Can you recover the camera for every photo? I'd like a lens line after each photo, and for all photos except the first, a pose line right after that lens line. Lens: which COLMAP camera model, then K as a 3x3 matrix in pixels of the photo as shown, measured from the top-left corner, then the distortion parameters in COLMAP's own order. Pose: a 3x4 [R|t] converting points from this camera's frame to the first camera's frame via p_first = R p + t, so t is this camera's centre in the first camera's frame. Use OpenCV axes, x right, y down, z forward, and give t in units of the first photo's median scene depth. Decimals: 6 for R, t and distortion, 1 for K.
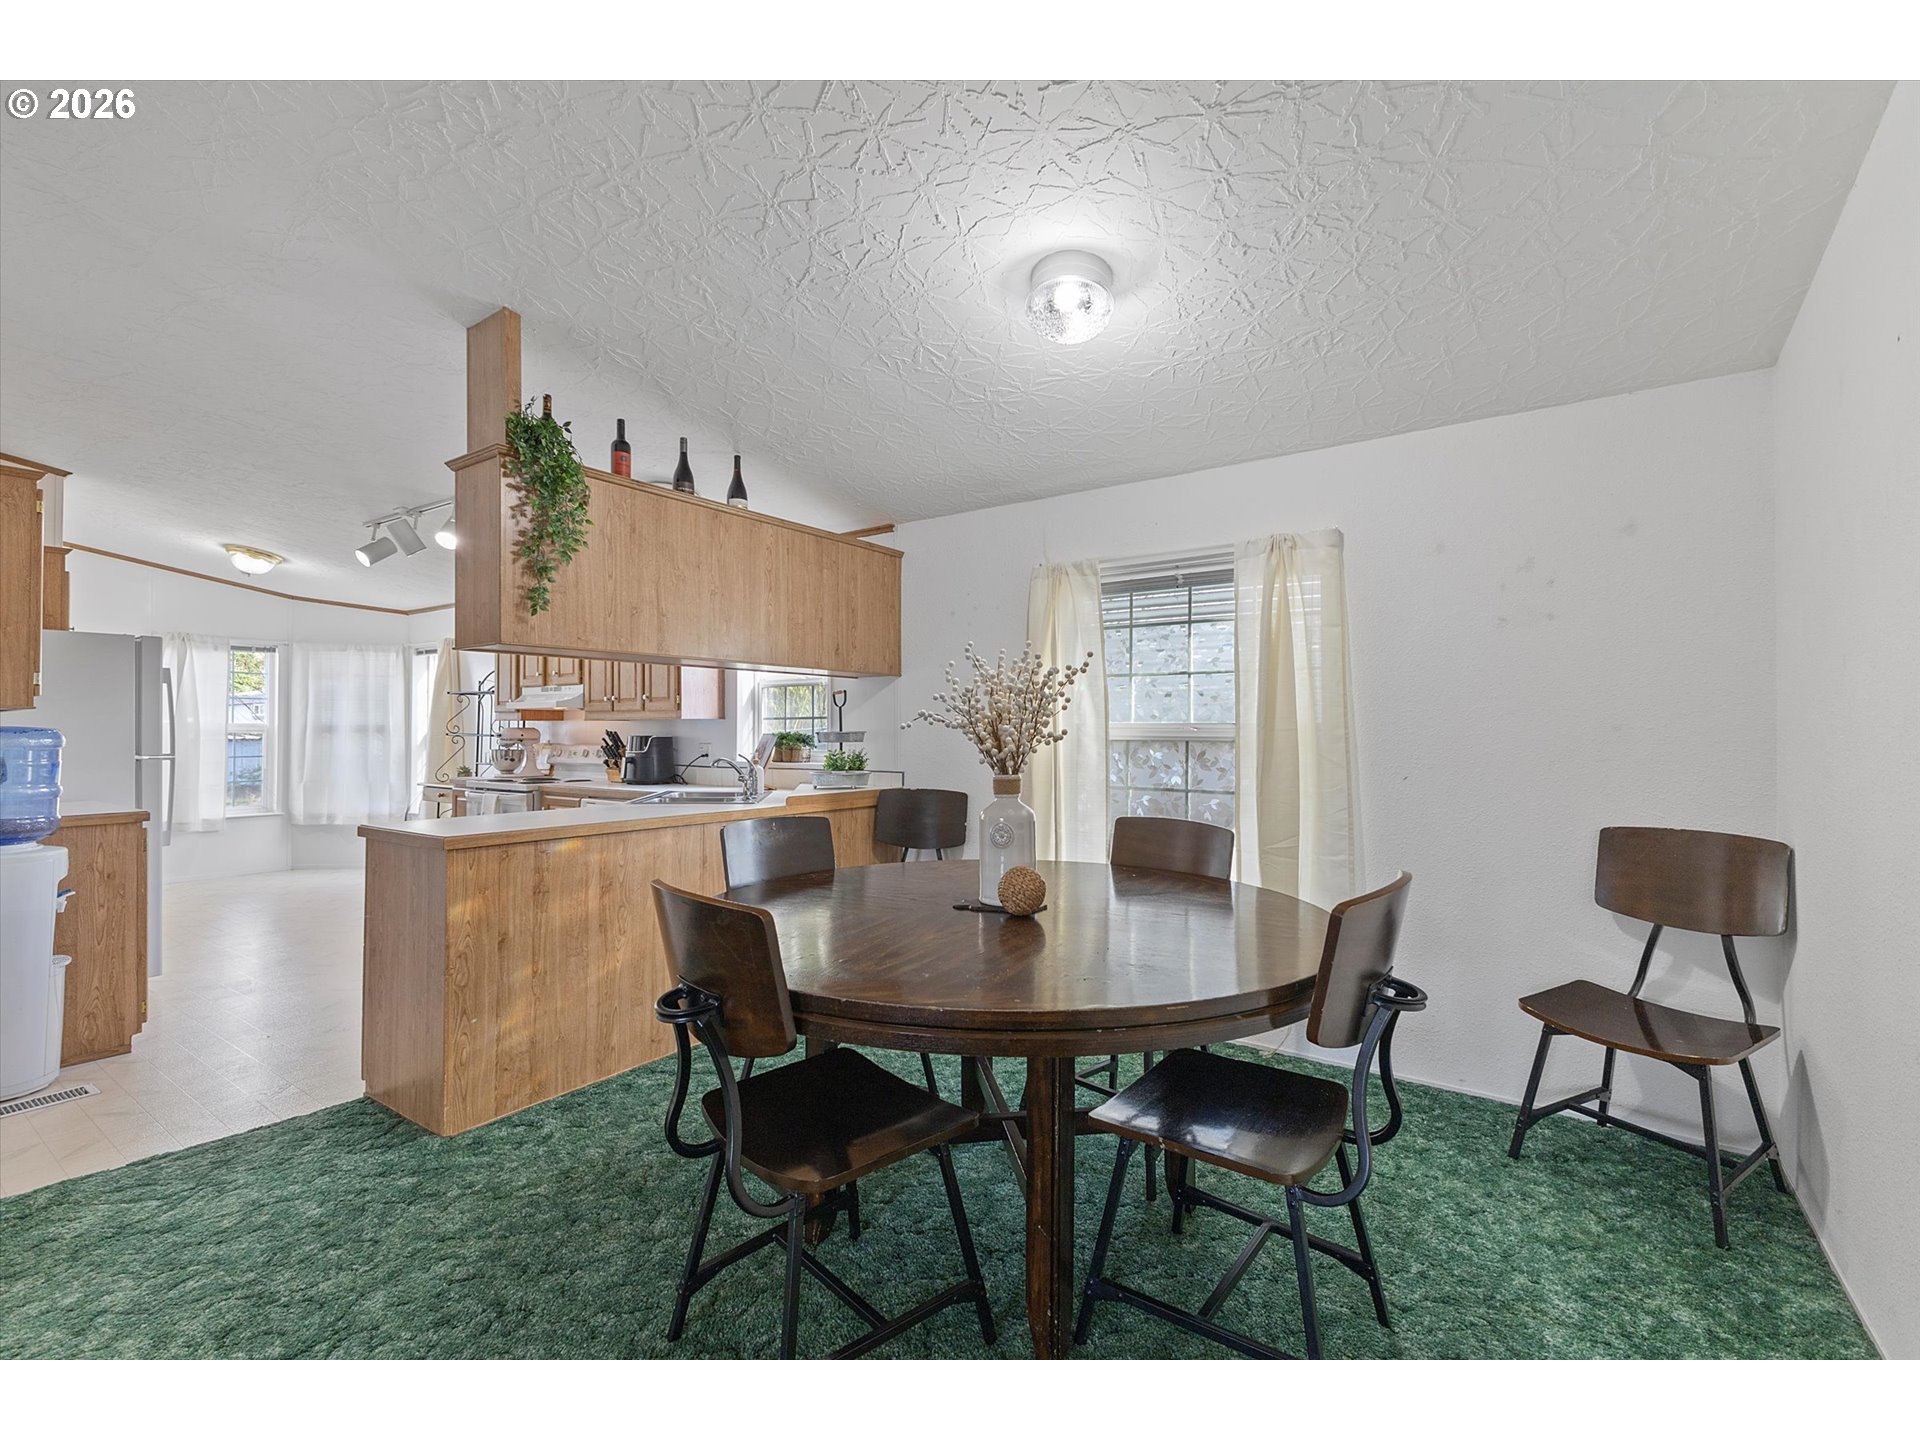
lens RADIAL K [[848.2, 0, 969.2], [0, 848.2, 716.9], [0, 0, 1]] dist [0.015089, -0.002376]
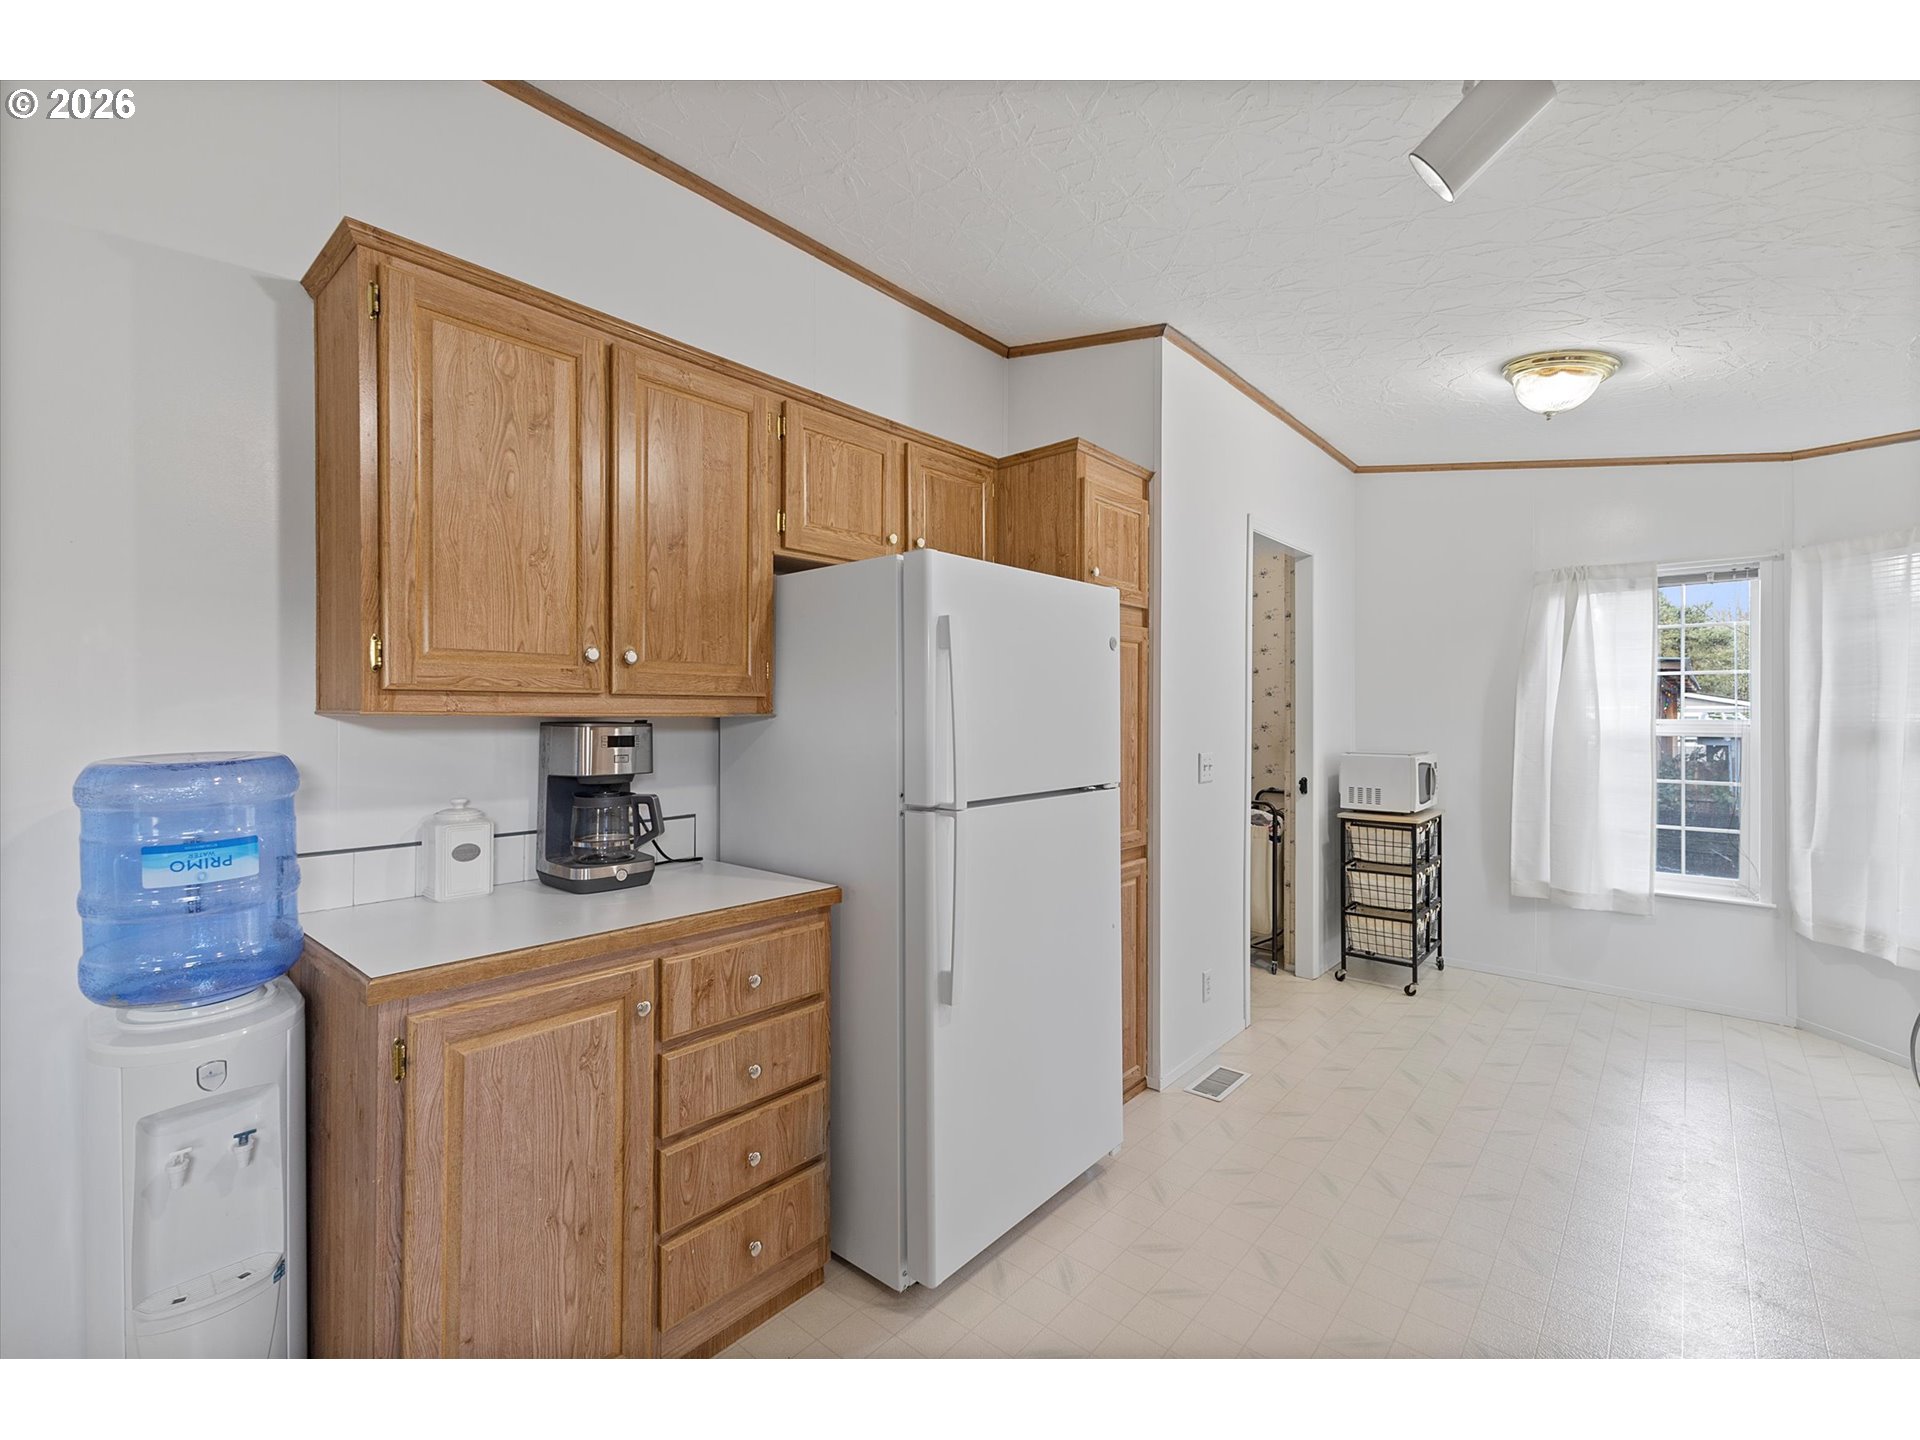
lens RADIAL K [[848.2, 0, 969.2], [0, 848.2, 719.9], [0, 0, 1]] dist [0.015089, -0.002376]
pose [[-0.097848, 0.008527, -0.995165, -0.273937], [0.003355, 0.999960, 0.008238, 0.000291], [0.995196, -0.002532, -0.097873, 0.601432]]
